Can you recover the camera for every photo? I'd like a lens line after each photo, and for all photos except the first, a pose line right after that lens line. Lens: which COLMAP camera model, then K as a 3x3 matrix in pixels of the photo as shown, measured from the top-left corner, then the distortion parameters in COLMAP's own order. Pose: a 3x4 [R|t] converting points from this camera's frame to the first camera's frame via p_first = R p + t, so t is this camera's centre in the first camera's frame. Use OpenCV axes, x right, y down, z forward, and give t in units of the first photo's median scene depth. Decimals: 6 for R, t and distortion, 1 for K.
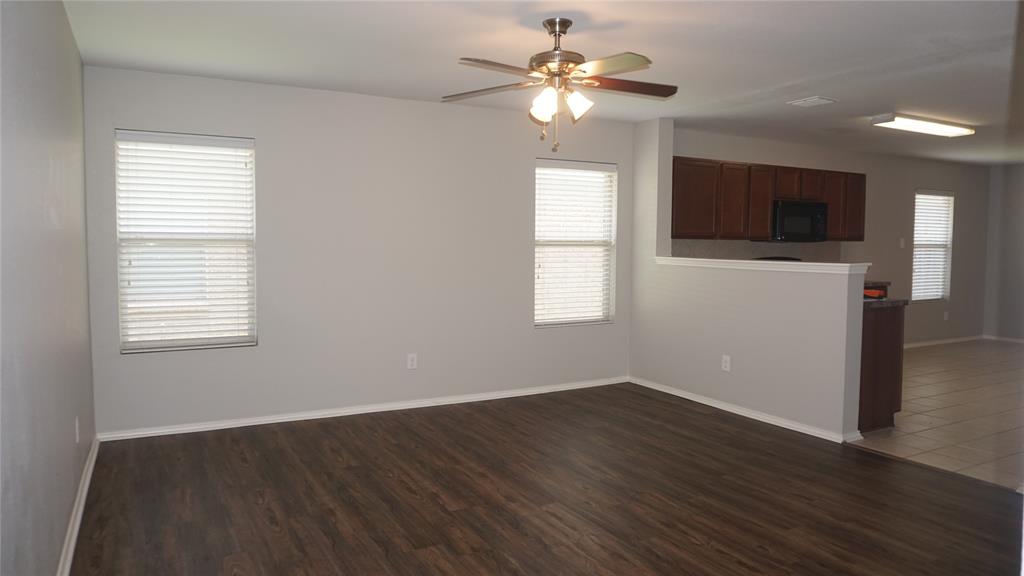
lens RADIAL K [[686.1, 0, 515.1], [0, 686.1, 285.6], [0, 0, 1]] dist [-0.009199, -0.000280]
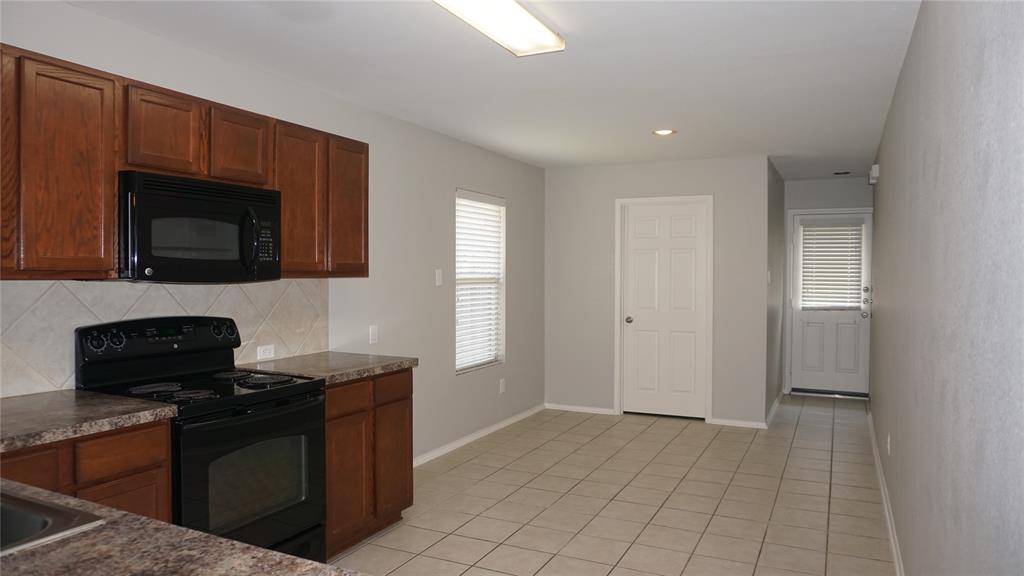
lens RADIAL K [[686.1, 0, 513.4], [0, 686.1, 285.3], [0, 0, 1]] dist [-0.009199, -0.000280]
pose [[0.818536, -0.015522, 0.574246, 0.282271], [0.038459, 0.998873, -0.027819, -0.037304], [-0.573167, 0.044856, 0.818210, 0.484621]]
